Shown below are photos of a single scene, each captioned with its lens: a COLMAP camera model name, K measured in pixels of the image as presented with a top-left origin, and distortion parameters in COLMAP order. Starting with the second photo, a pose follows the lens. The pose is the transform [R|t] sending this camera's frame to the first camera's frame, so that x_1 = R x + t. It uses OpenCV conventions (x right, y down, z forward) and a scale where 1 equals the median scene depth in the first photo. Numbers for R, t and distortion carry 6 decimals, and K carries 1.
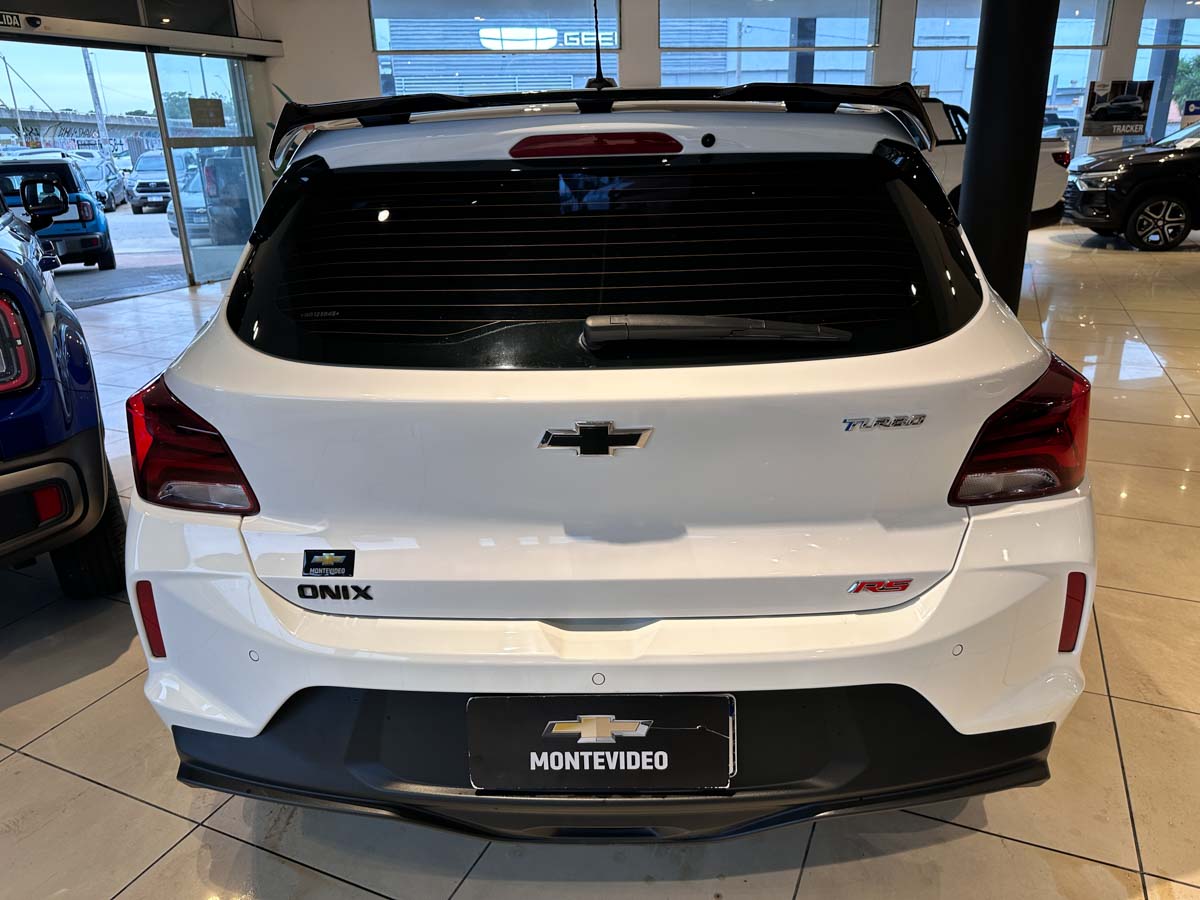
lens RADIAL K [[854.2, 0, 608.7], [0, 854.2, 447.4], [0, 0, 1]] dist [-0.001754, -0.005047]
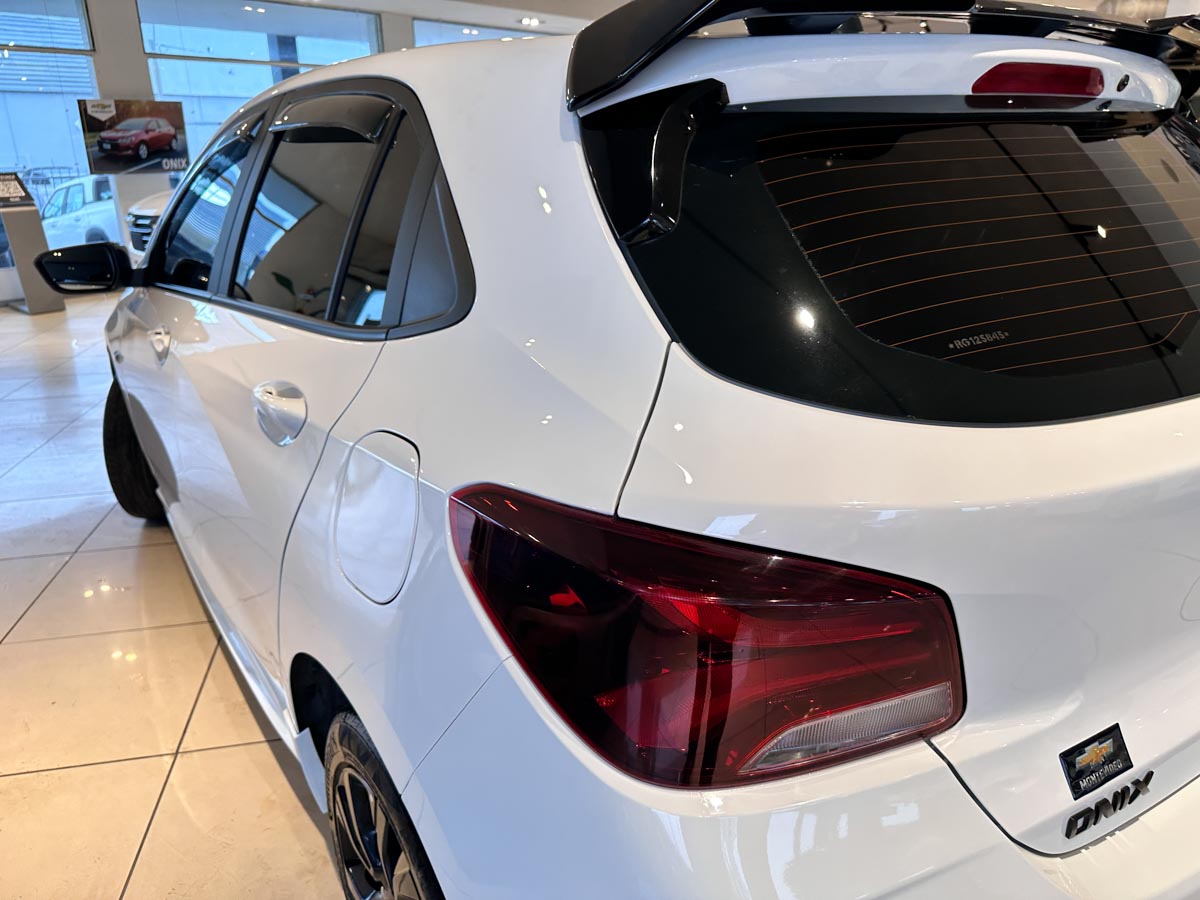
lens RADIAL K [[854.2, 0, 608.7], [0, 854.2, 447.4], [0, 0, 1]] dist [-0.001754, -0.005047]
pose [[0.839459, -0.176707, 0.513891, -0.853307], [0.189624, 0.981465, 0.027730, -0.149326], [-0.509266, 0.074168, 0.857407, 0.650356]]
